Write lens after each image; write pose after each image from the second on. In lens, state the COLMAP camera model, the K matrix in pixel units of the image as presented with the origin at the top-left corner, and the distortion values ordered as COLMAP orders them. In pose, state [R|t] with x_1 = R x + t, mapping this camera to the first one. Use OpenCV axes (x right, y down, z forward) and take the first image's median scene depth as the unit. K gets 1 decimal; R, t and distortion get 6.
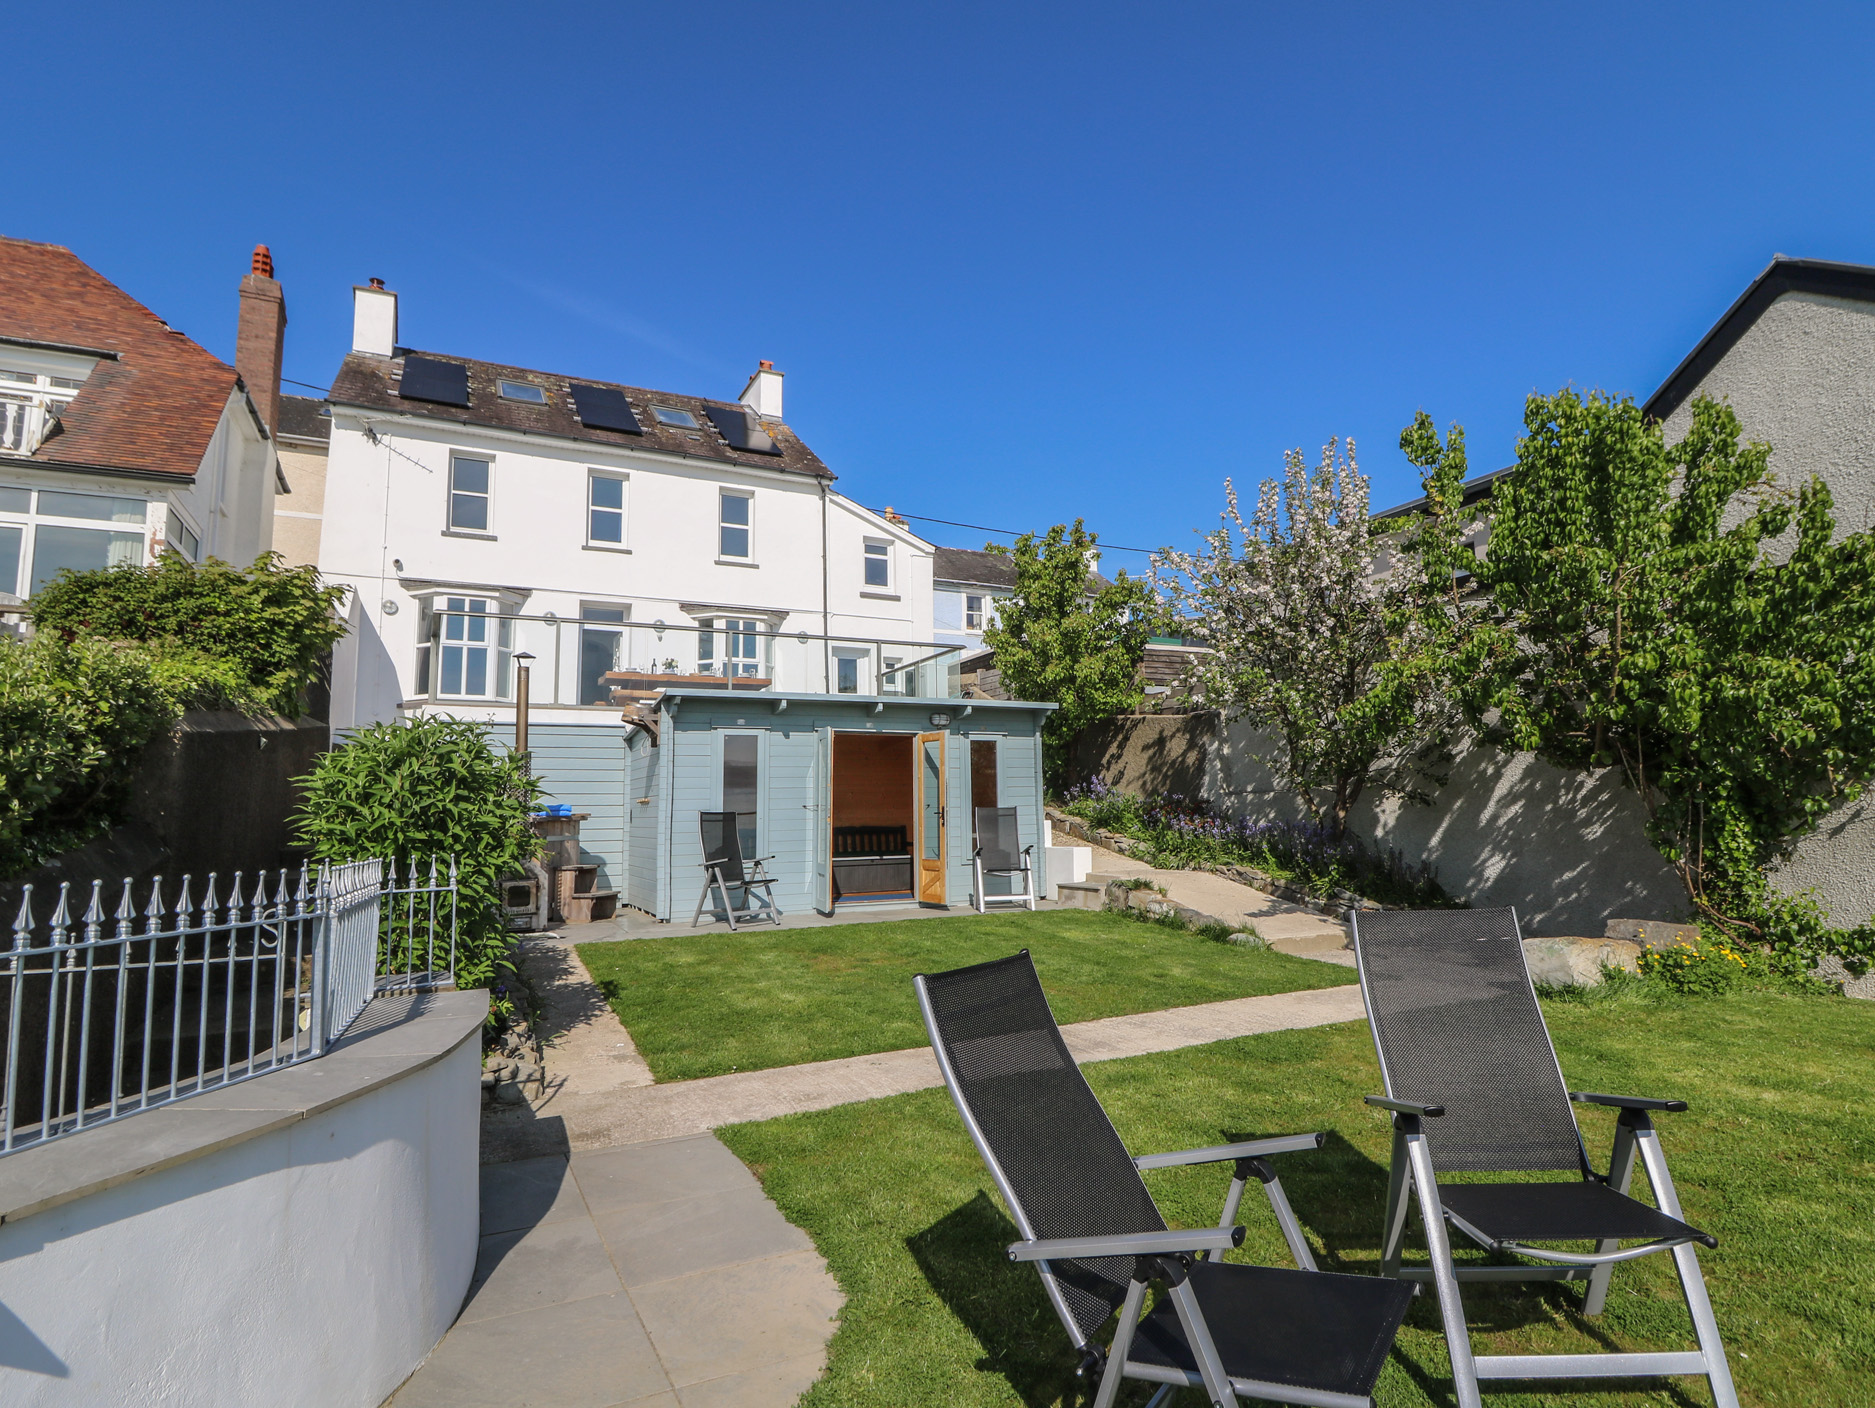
lens RADIAL K [[999.3, 0, 937.5], [0, 999.3, 704.0], [0, 0, 1]] dist [-0.002982, -0.012212]
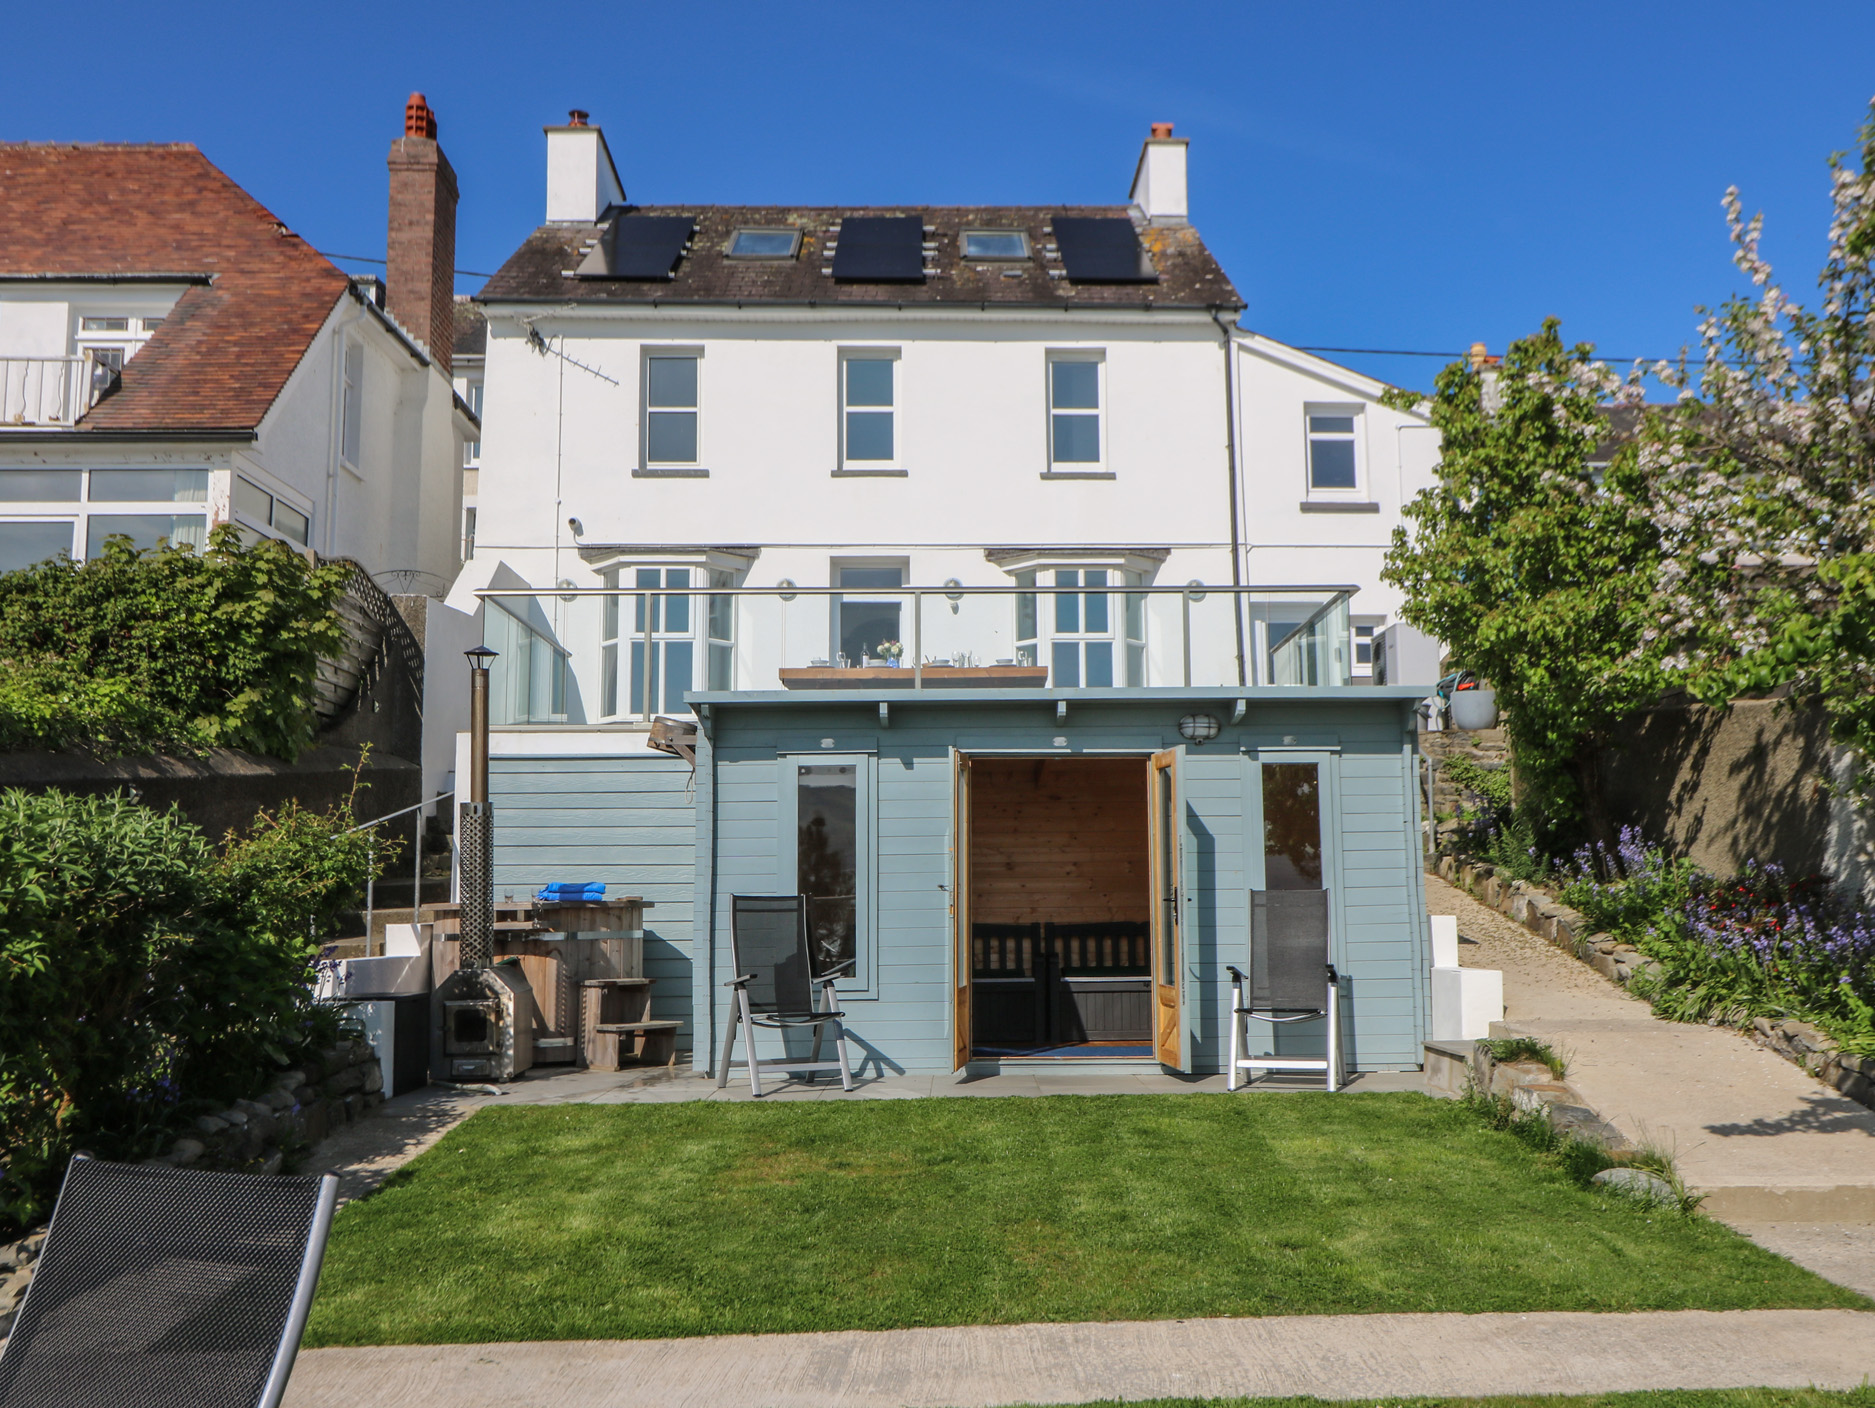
lens RADIAL K [[1670.2, 0, 937.5], [0, 1670.2, 704.0], [0, 0, 1]] dist [0.010578, -0.001479]
pose [[0.904402, -0.042597, -0.424550, 0.182695], [0.040978, 0.999076, -0.012948, 0.006583], [0.424710, -0.005687, 0.905312, 0.086865]]
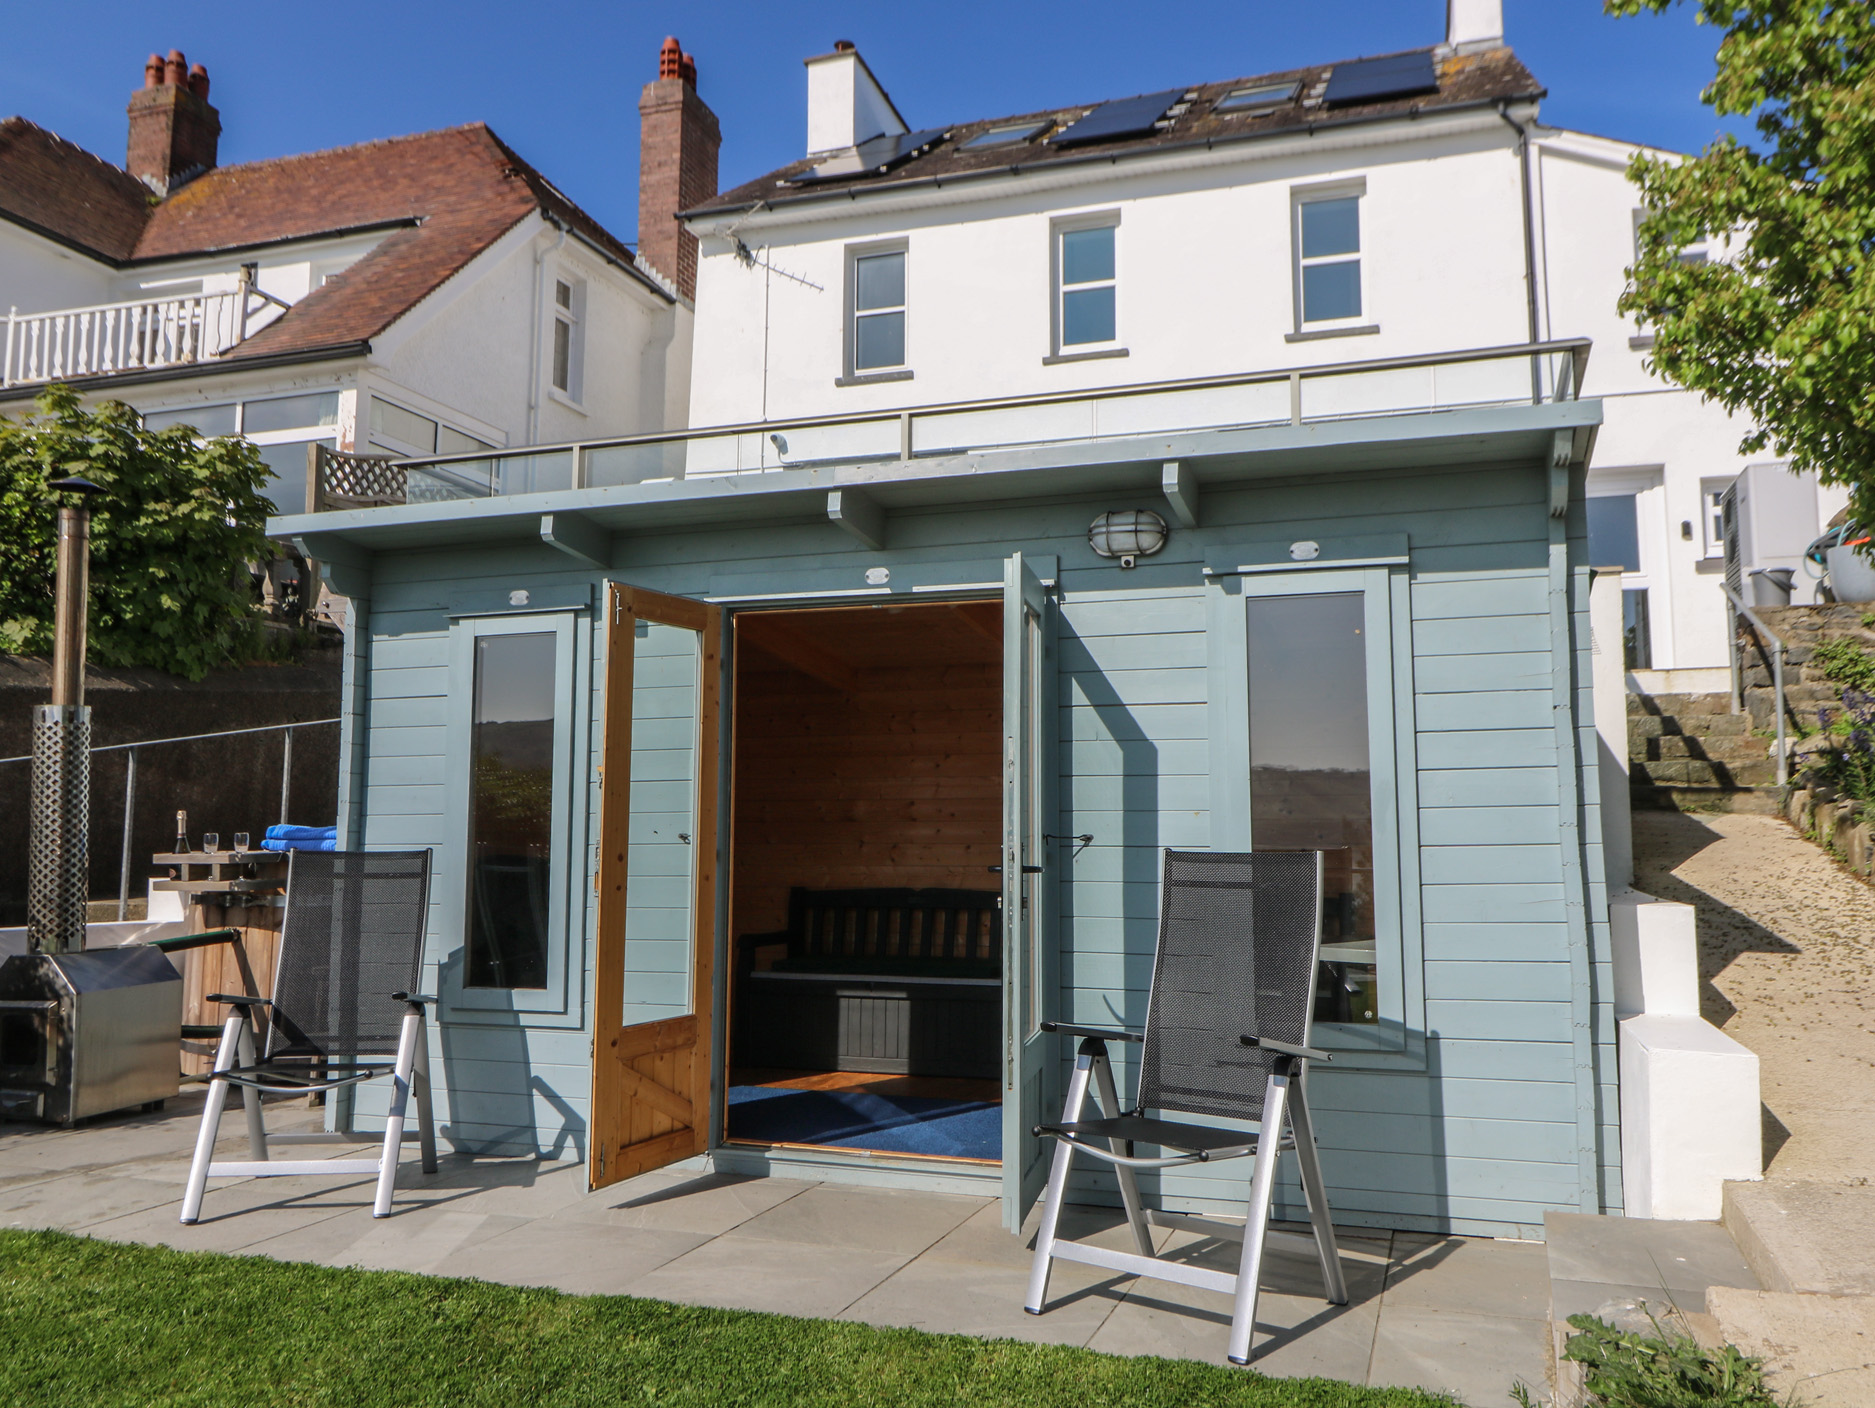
lens RADIAL K [[1401.8, 0, 944.8], [0, 1401.8, 692.3], [0, 0, 1]] dist [0.005887, 0.001514]
pose [[0.723074, -0.055906, -0.688504, 0.165709], [0.063179, 0.997894, -0.014677, 0.044296], [0.687875, -0.032887, 0.725084, 0.479222]]
